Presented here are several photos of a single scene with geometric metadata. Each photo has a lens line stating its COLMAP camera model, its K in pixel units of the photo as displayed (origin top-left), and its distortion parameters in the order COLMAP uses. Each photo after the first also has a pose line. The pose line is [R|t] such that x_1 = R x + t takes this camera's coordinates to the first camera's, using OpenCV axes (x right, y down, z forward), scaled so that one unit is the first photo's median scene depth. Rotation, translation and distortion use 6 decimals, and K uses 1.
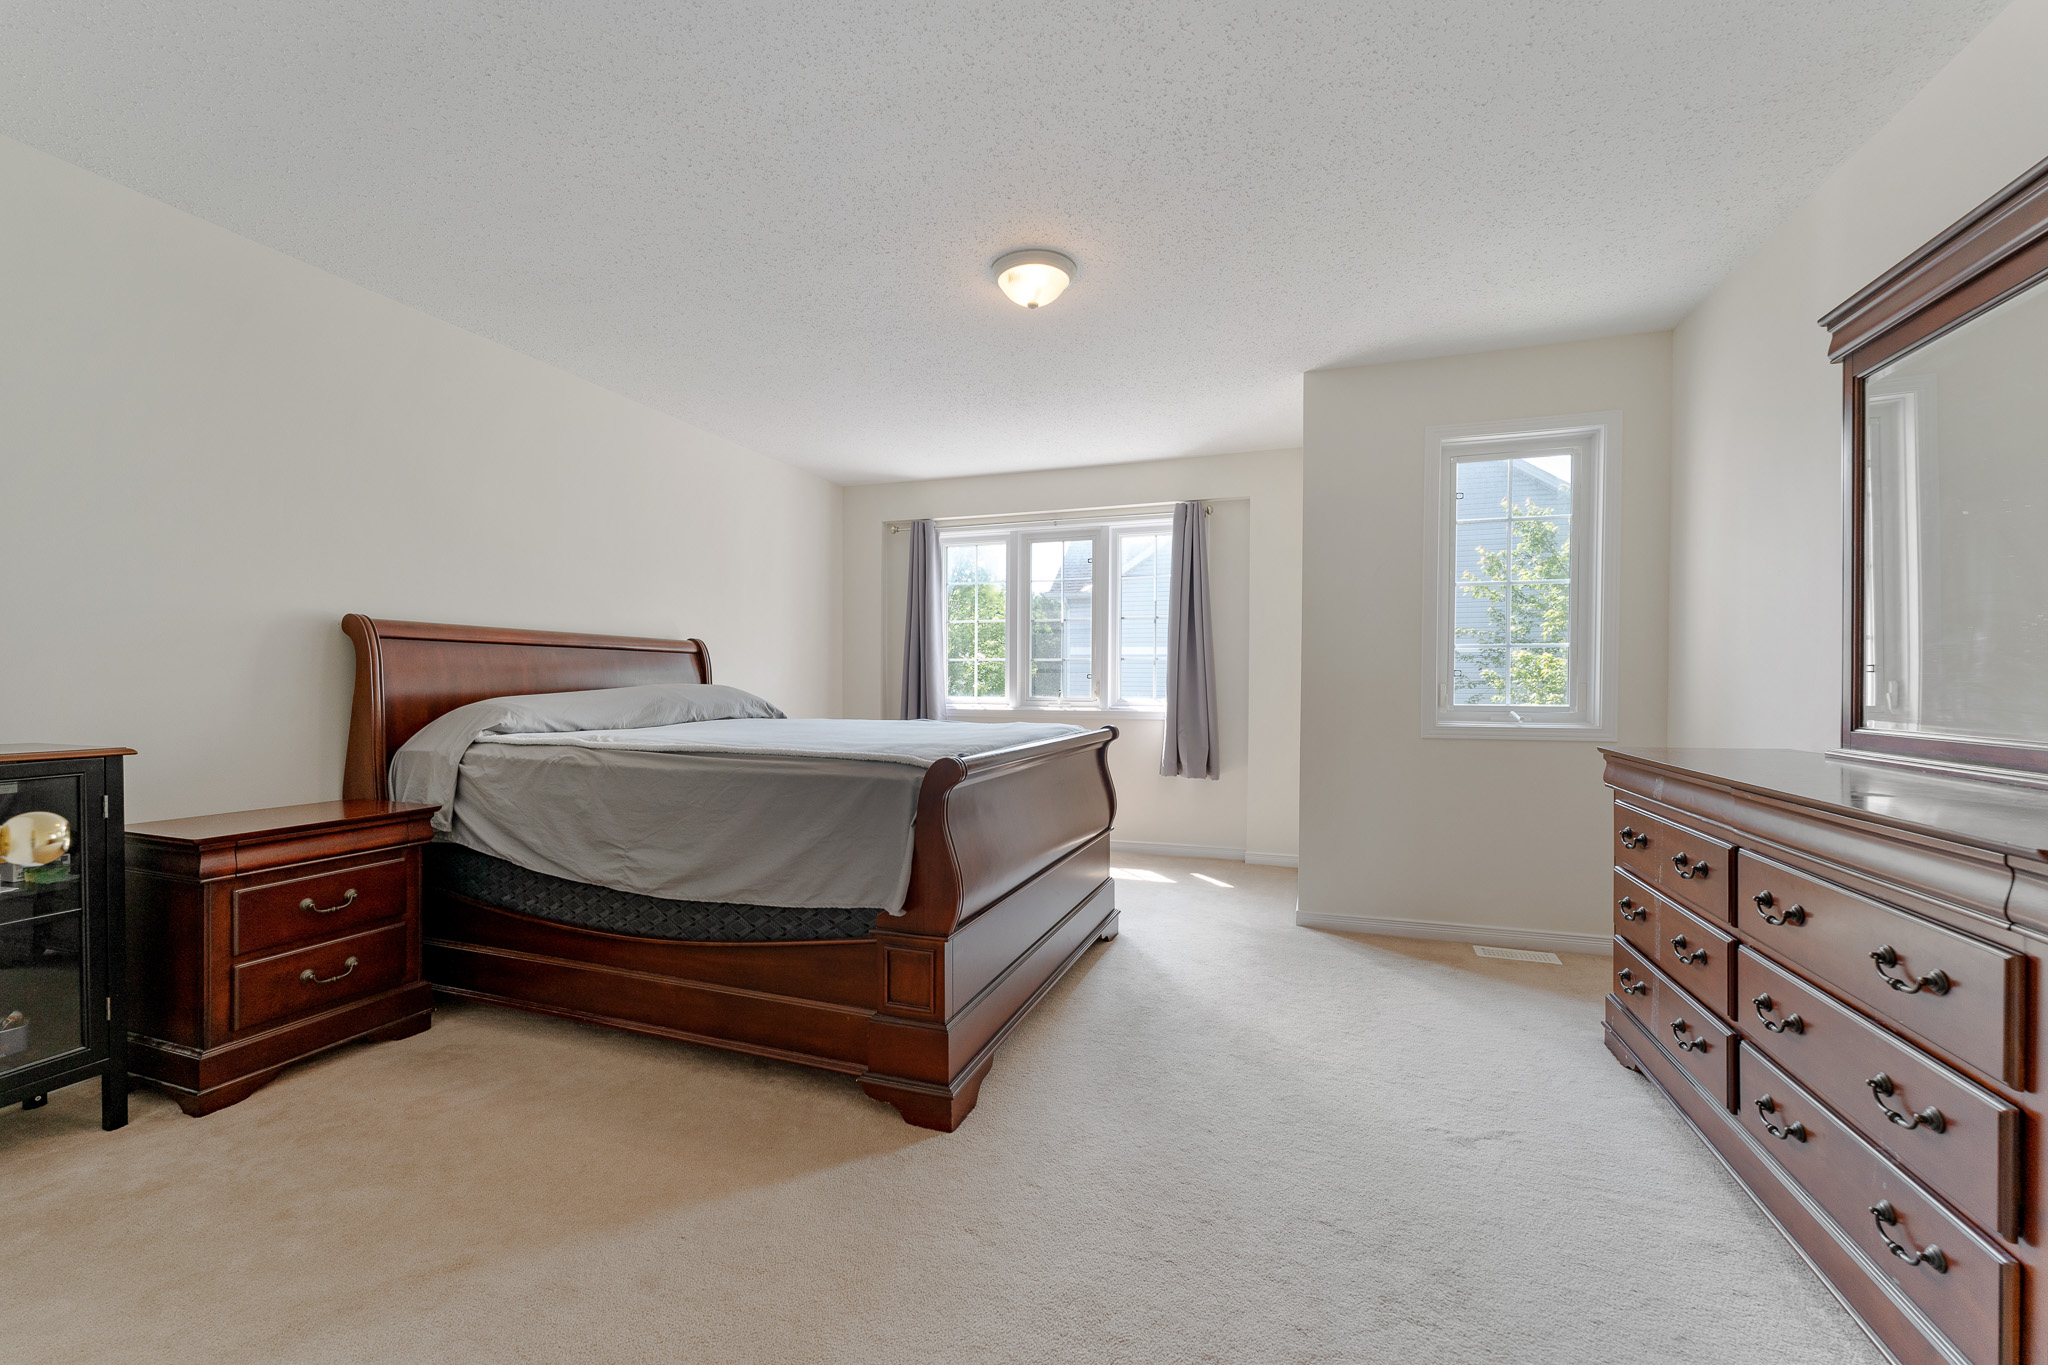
lens RADIAL K [[854.0, 0, 1014.4], [0, 854.0, 687.8], [0, 0, 1]] dist [0.000645, 0.000078]
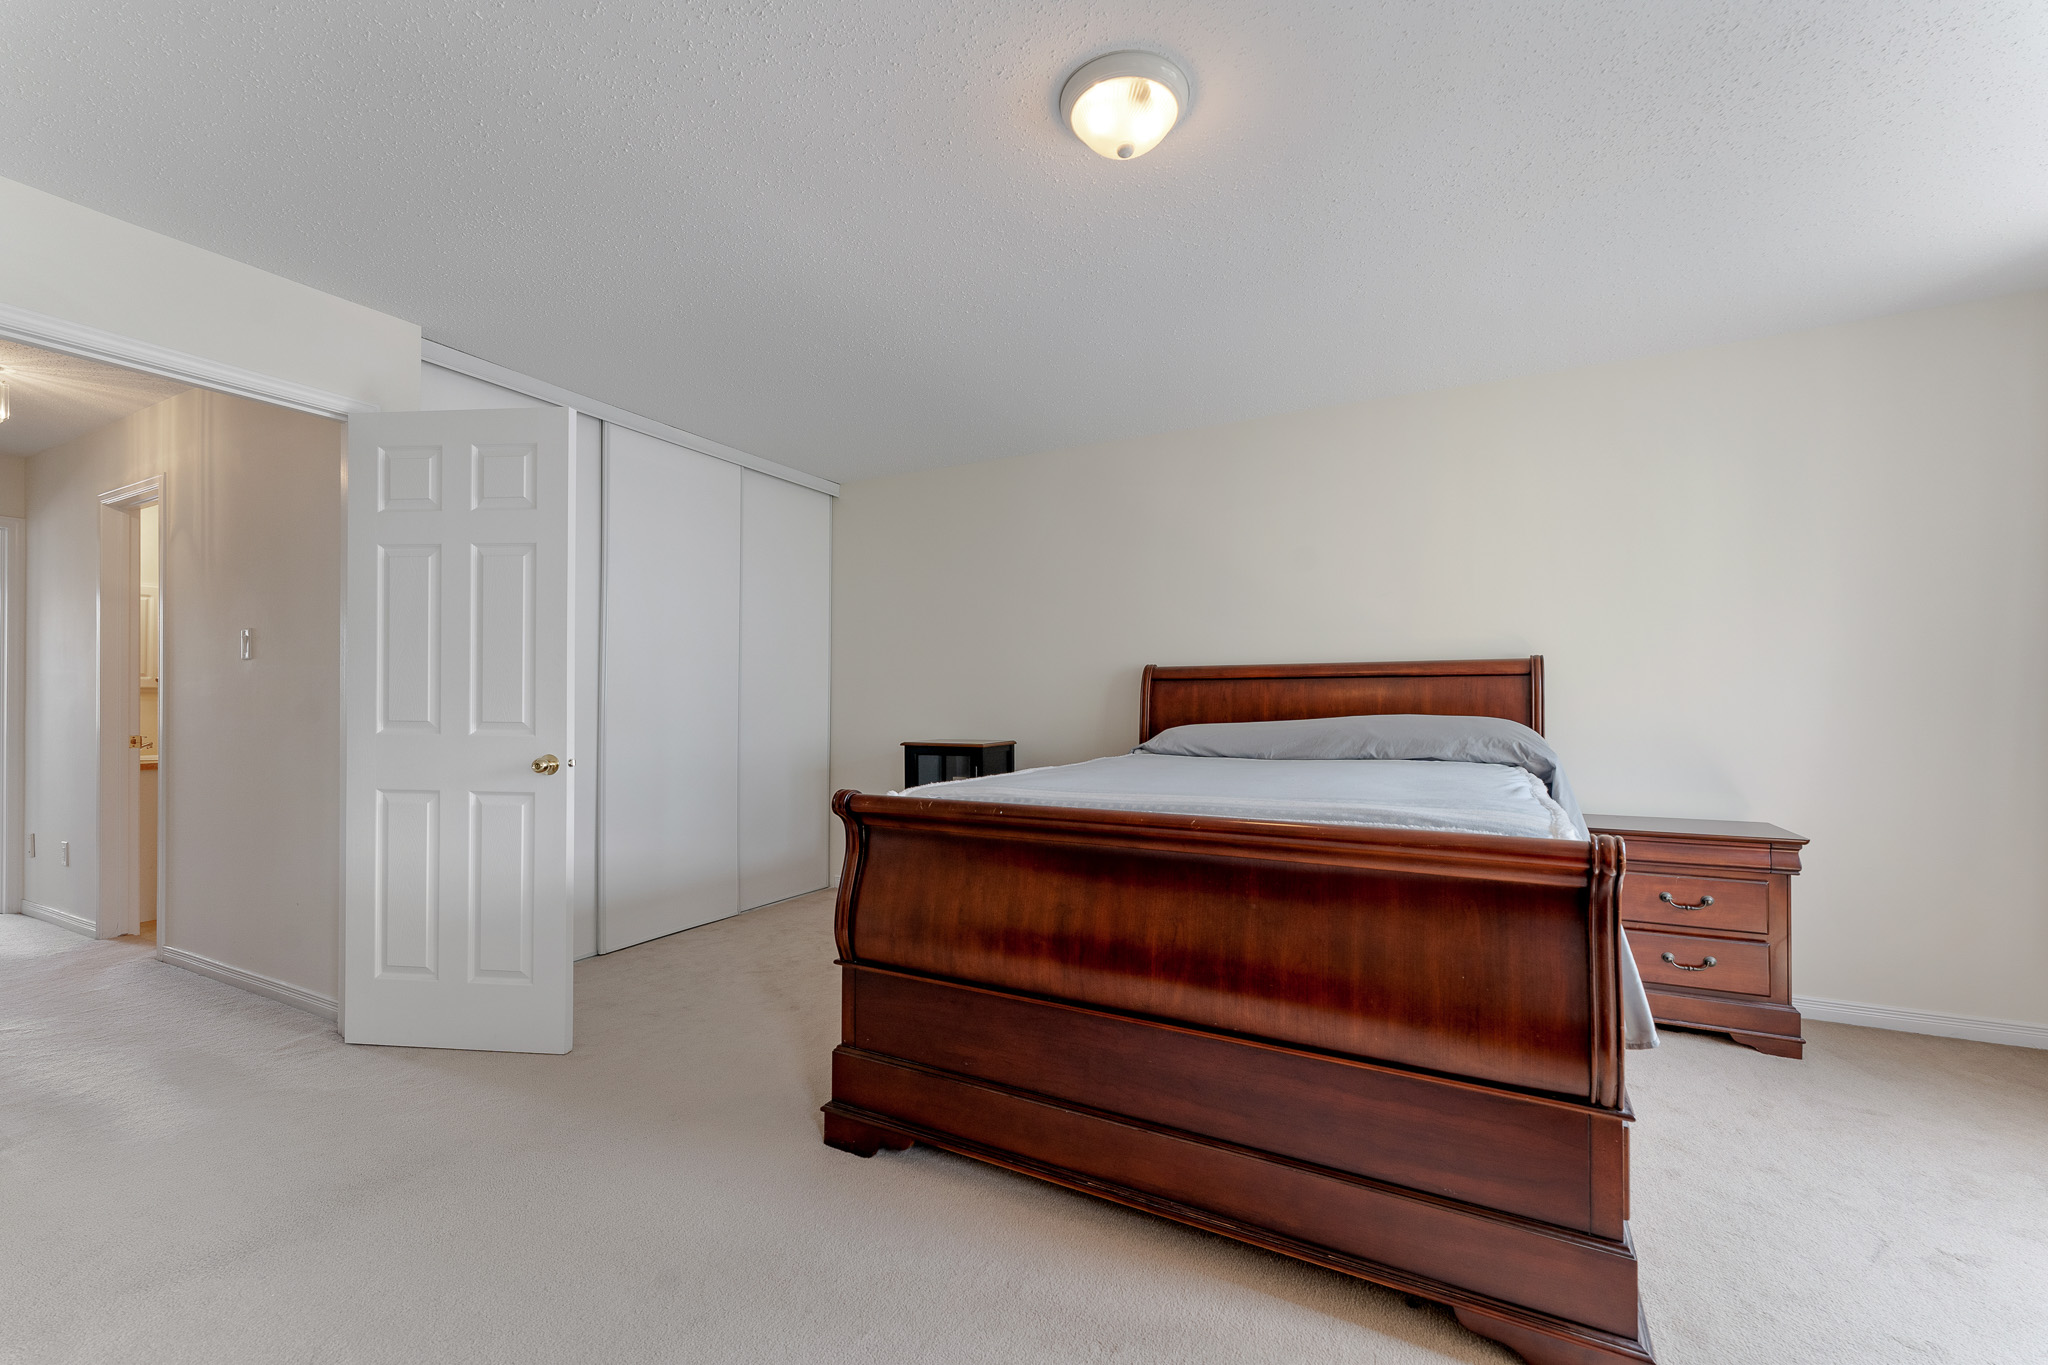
lens RADIAL K [[854.0, 0, 1014.4], [0, 854.0, 687.8], [0, 0, 1]] dist [0.000645, 0.000078]
pose [[-0.160903, -0.021840, -0.986729, 0.521387], [-0.008028, 0.999751, -0.020819, -0.010975], [0.986938, 0.004571, -0.161038, 0.786075]]
